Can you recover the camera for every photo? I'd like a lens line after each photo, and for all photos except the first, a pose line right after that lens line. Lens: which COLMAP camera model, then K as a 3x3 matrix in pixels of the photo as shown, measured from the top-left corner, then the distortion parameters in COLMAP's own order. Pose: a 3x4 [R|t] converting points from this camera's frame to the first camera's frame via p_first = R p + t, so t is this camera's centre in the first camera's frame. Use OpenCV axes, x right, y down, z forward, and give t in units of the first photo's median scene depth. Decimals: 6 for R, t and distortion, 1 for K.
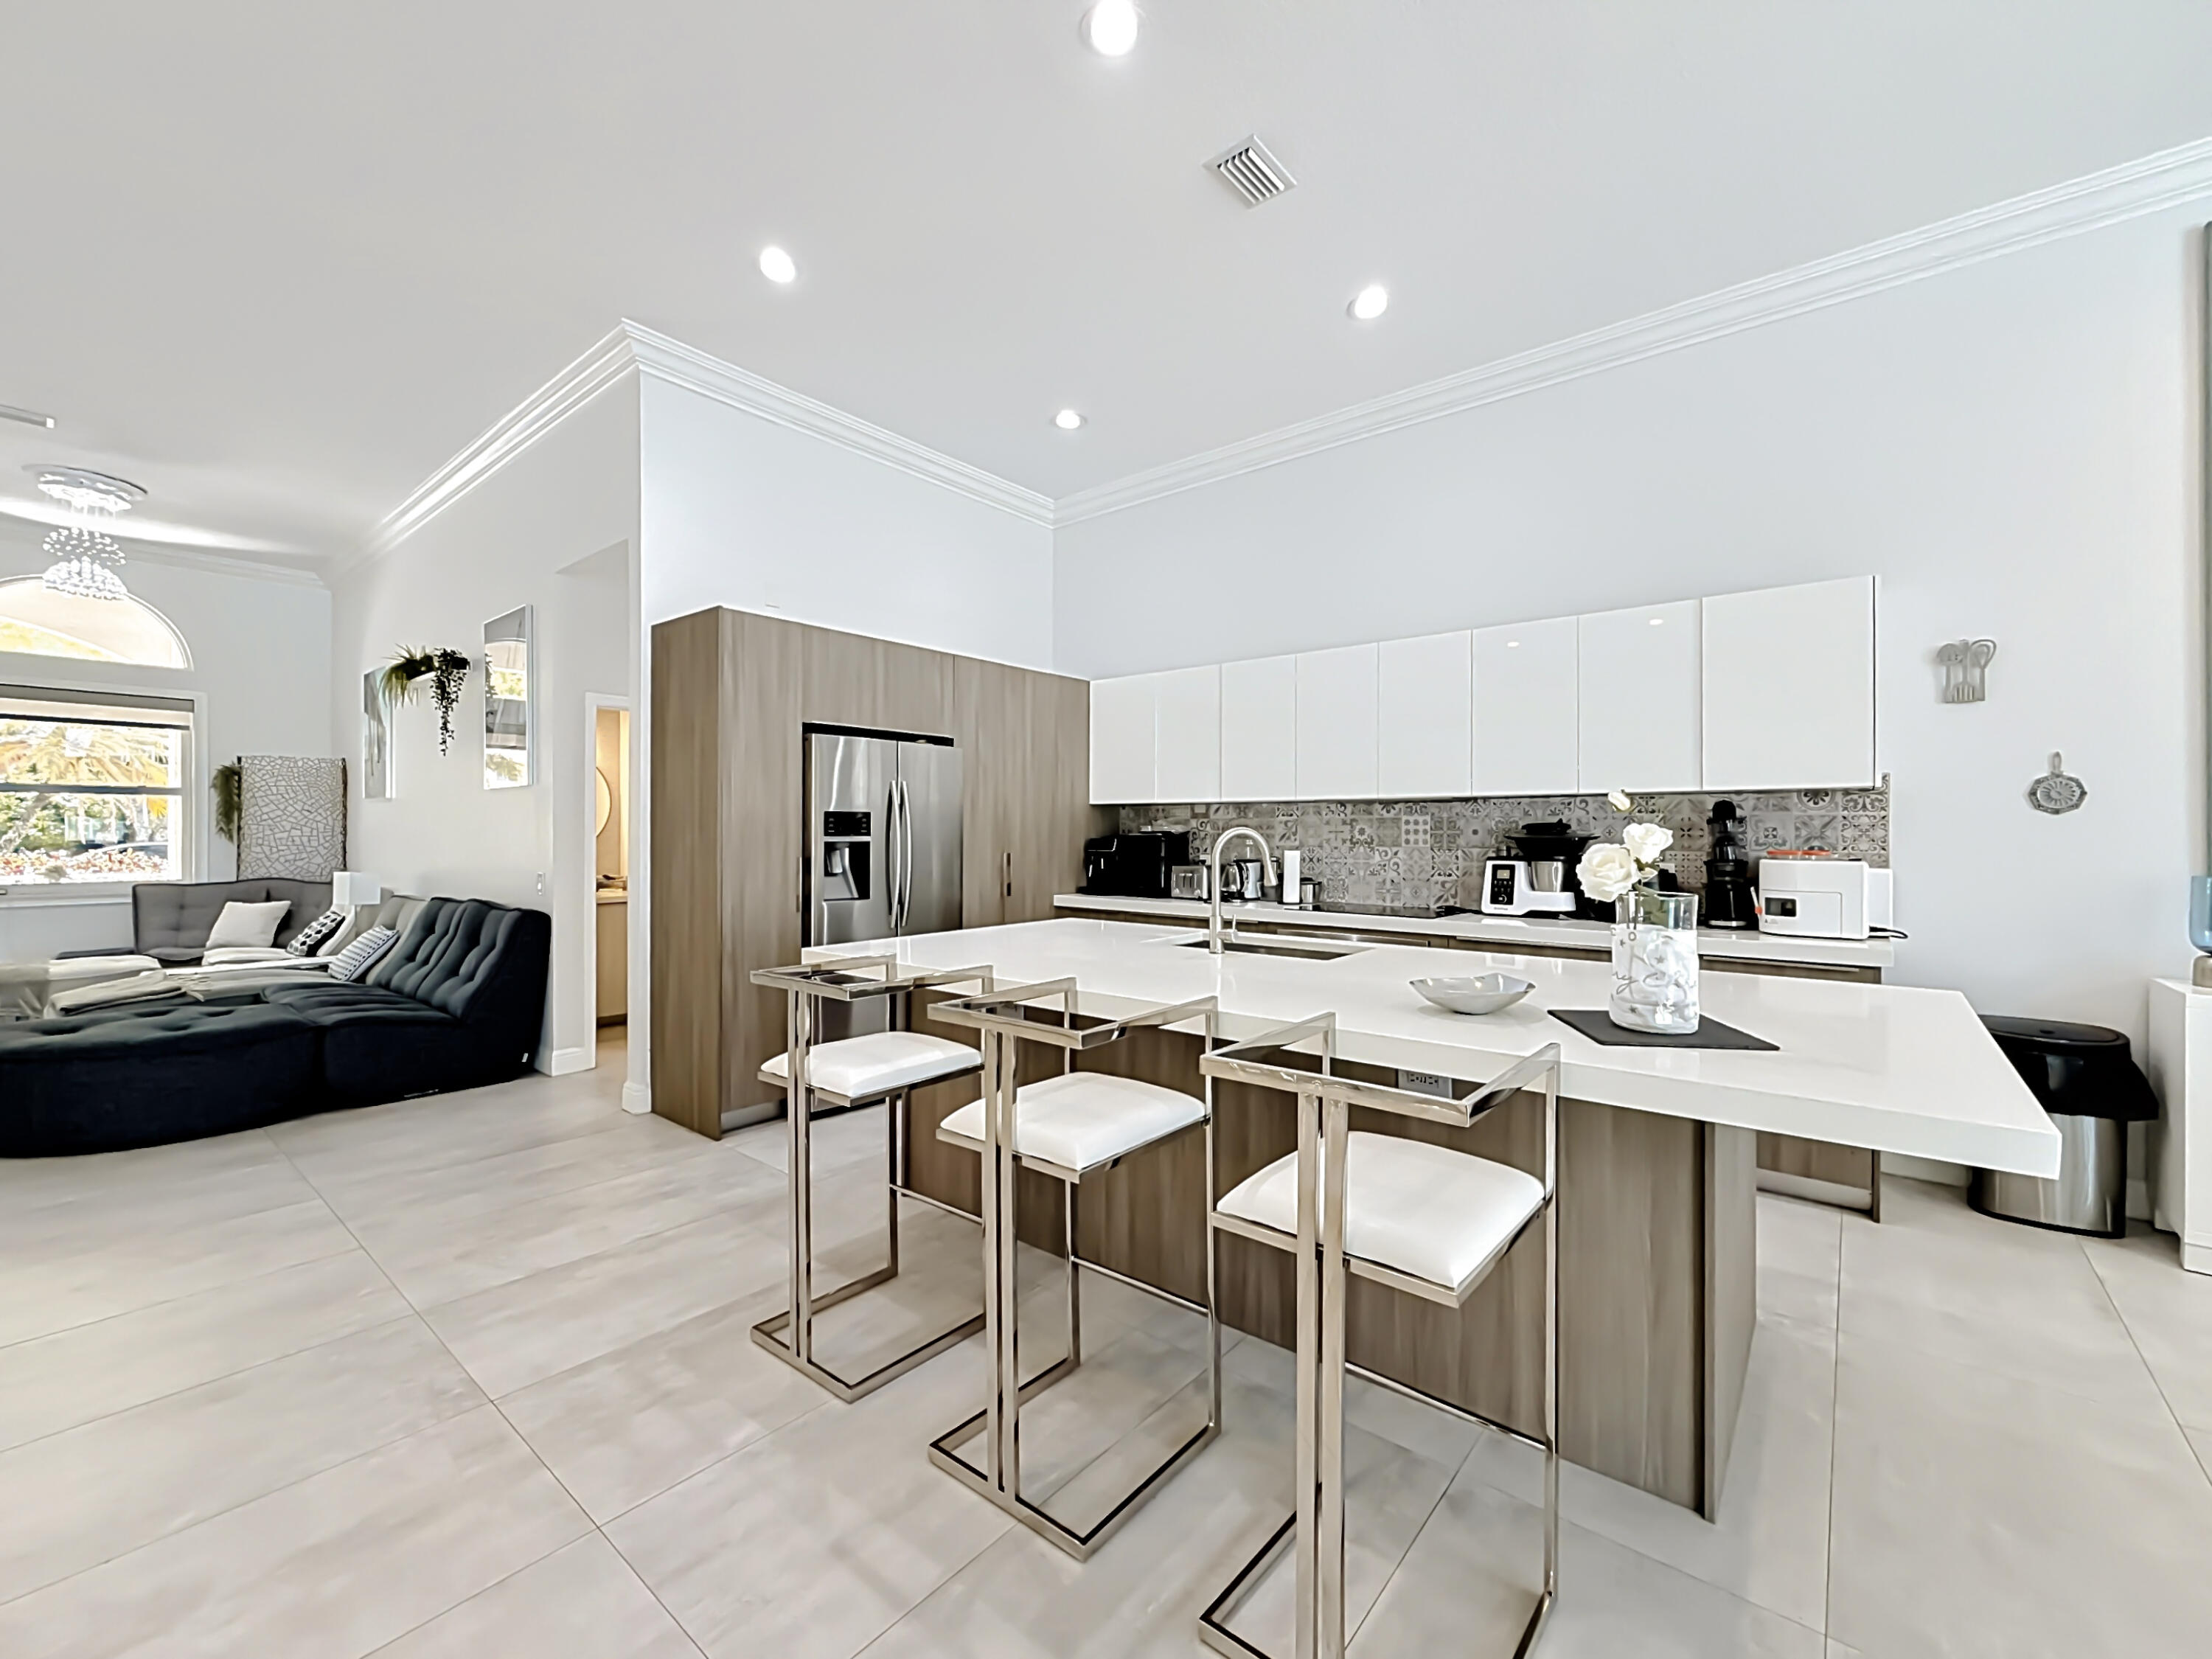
lens RADIAL K [[897.7, 0, 1102.0], [0, 897.7, 837.6], [0, 0, 1]] dist [0.001515, -0.000284]
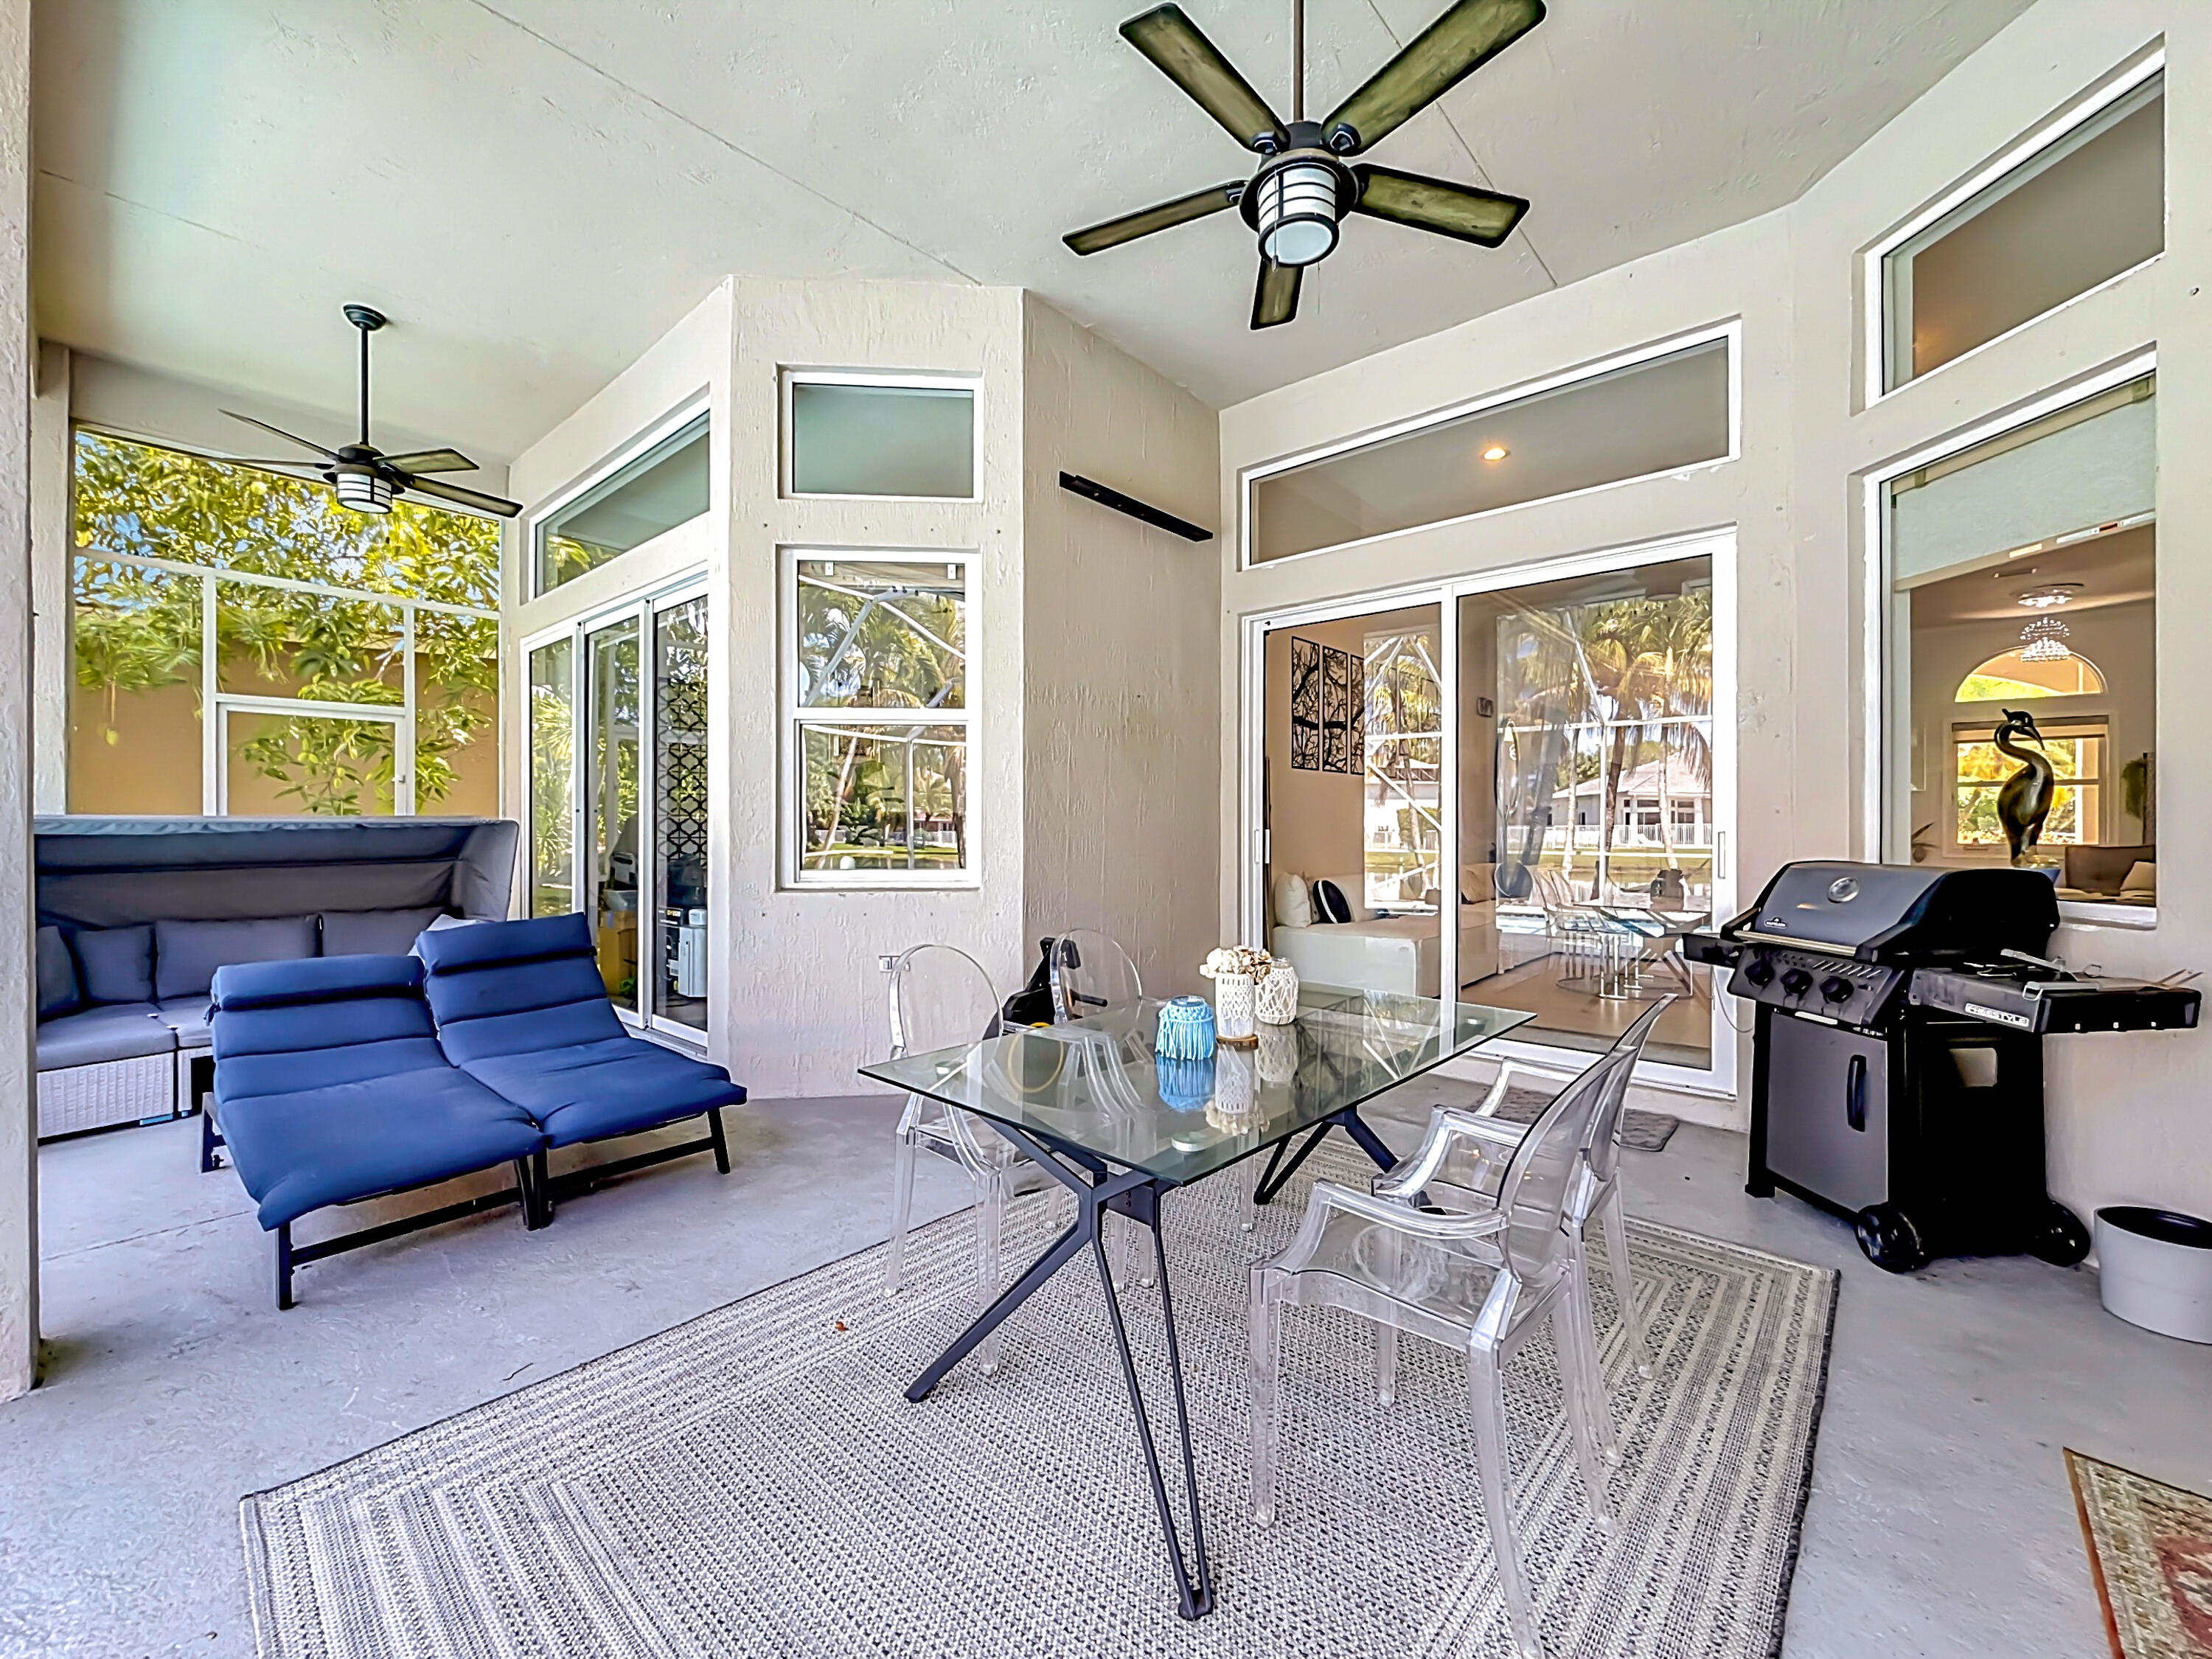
lens RADIAL K [[897.7, 0, 1109.4], [0, 897.7, 825.8], [0, 0, 1]] dist [0.001515, -0.000284]
pose [[-0.020910, -0.004740, -0.999770, 0.653413], [-0.009922, 0.999941, -0.004534, 0.062419], [0.999732, 0.009825, -0.020955, -0.814475]]
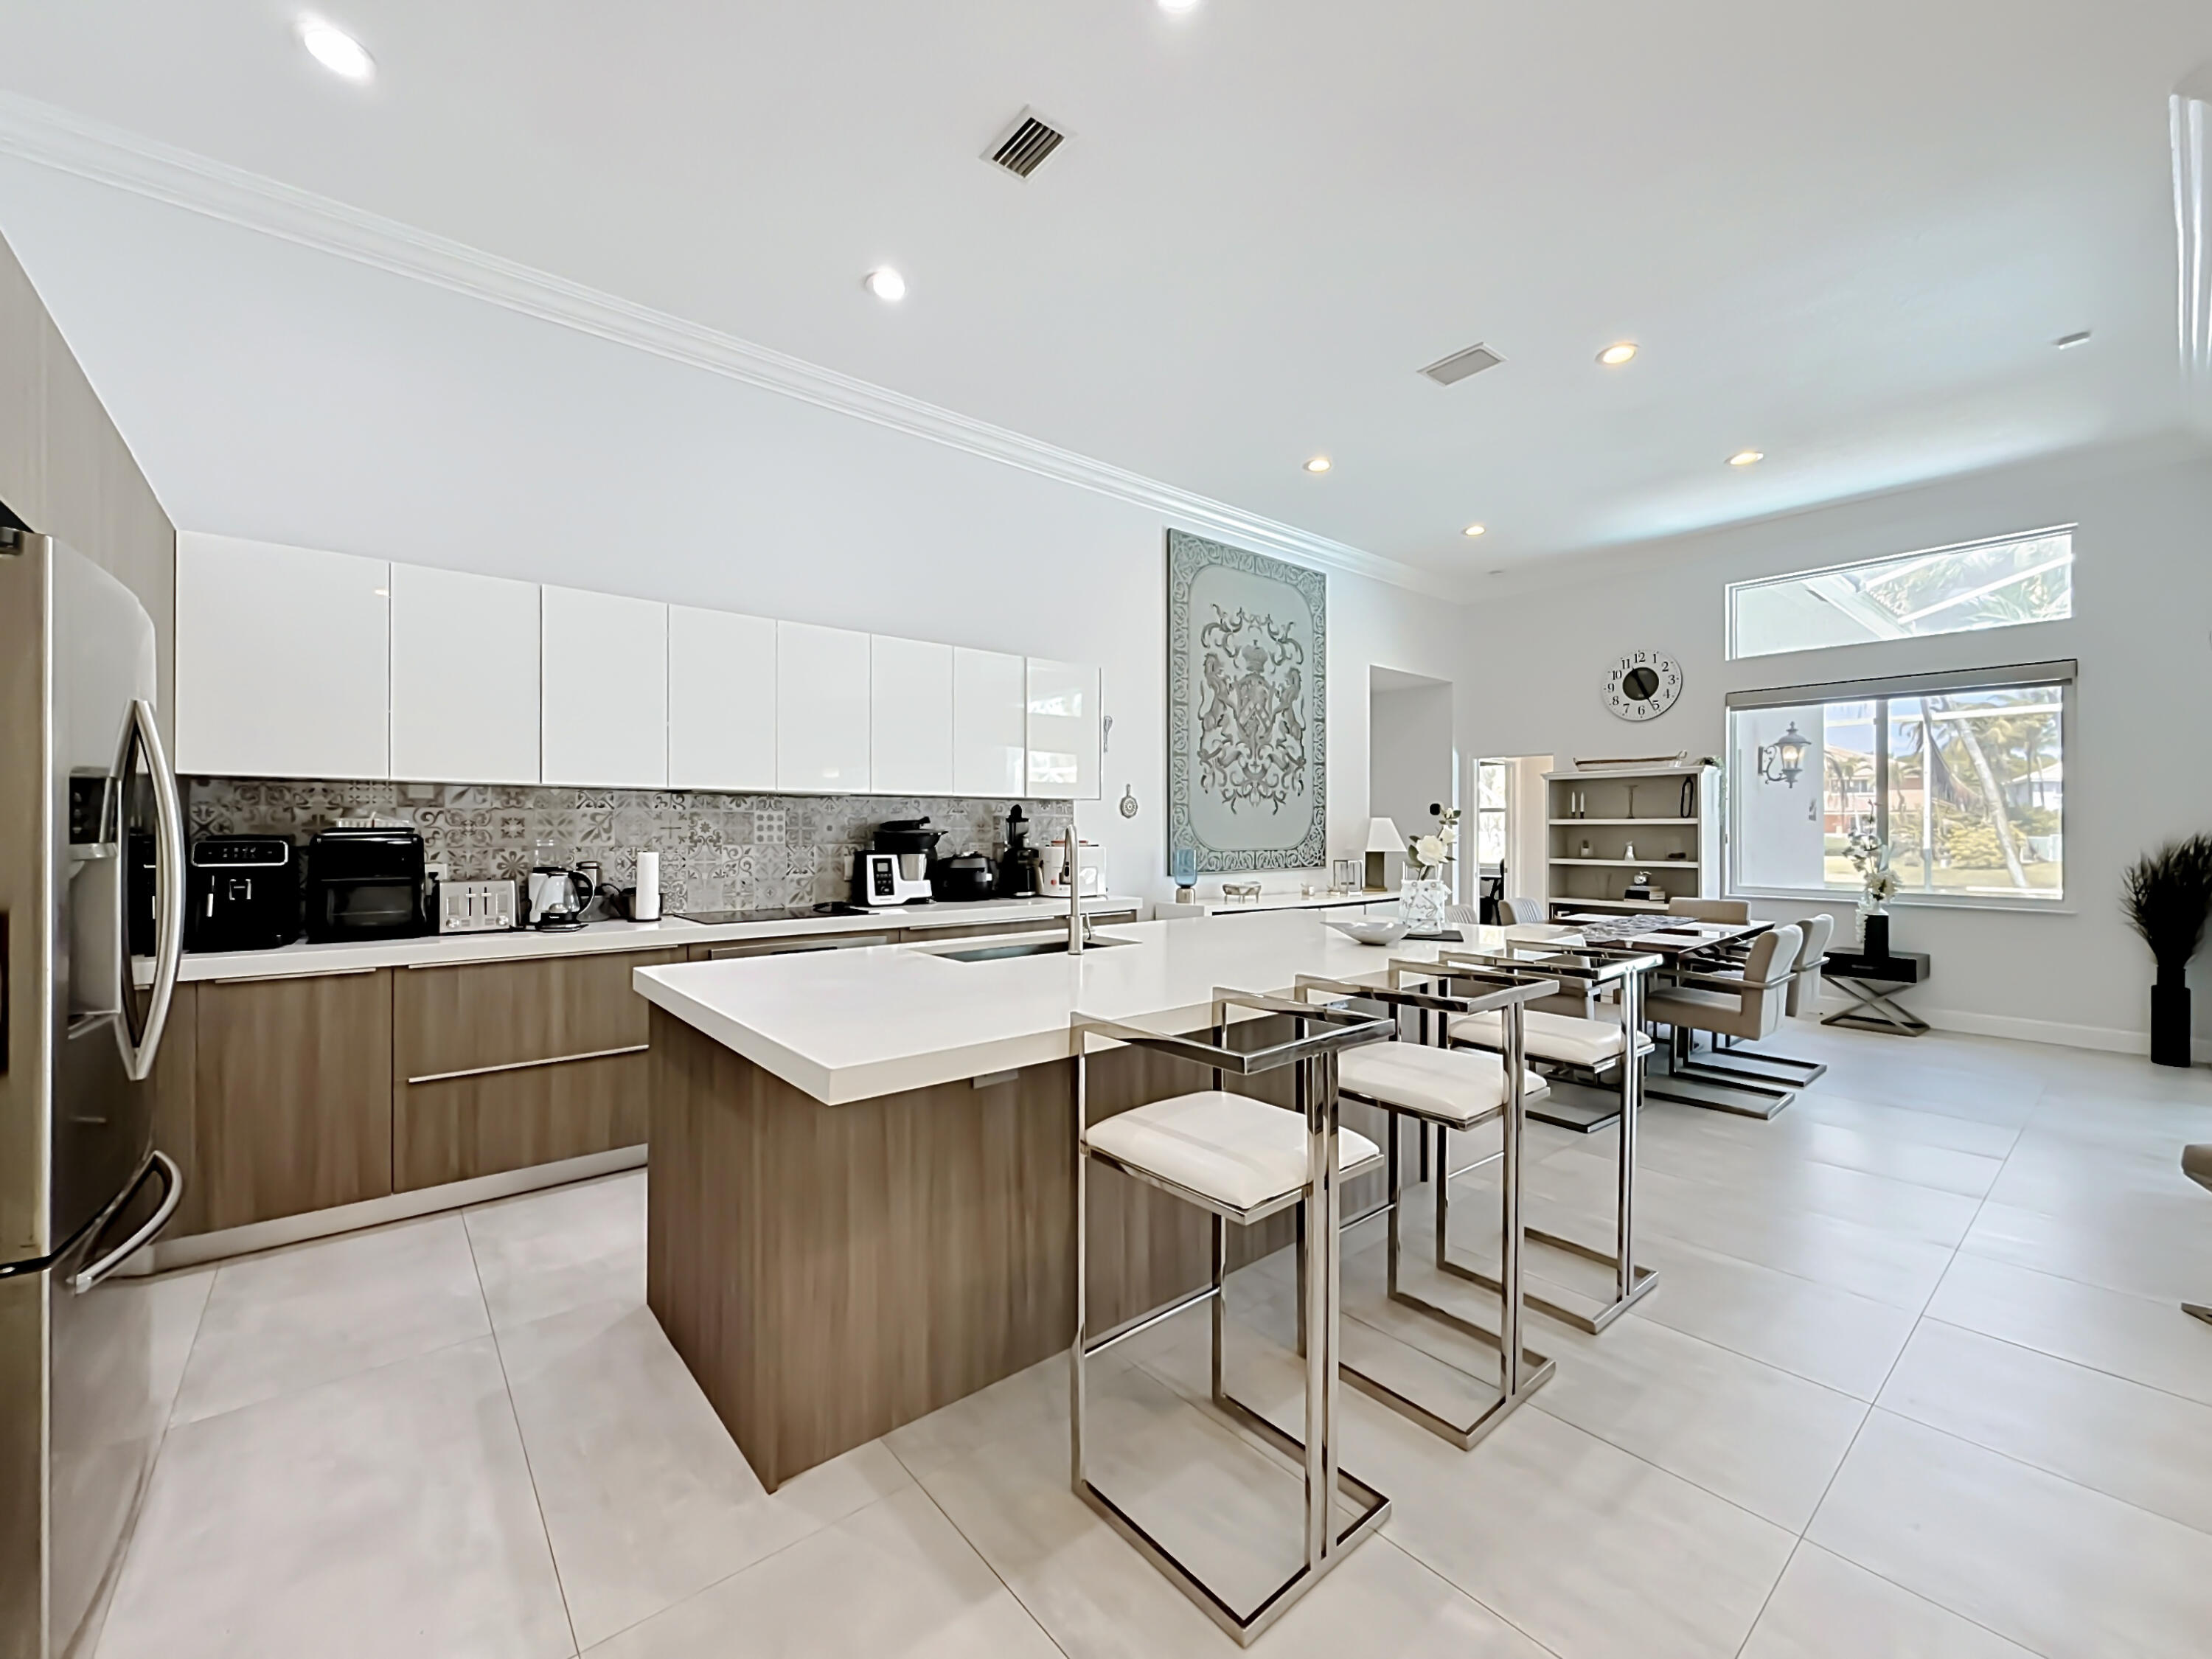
lens RADIAL K [[897.7, 0, 1112.4], [0, 897.7, 828.9], [0, 0, 1]] dist [0.001515, -0.000284]
pose [[0.187388, -0.002402, 0.982283, -0.518631], [0.006045, 0.999981, 0.001292, -0.004639], [-0.982267, 0.005696, 0.187399, 0.493625]]
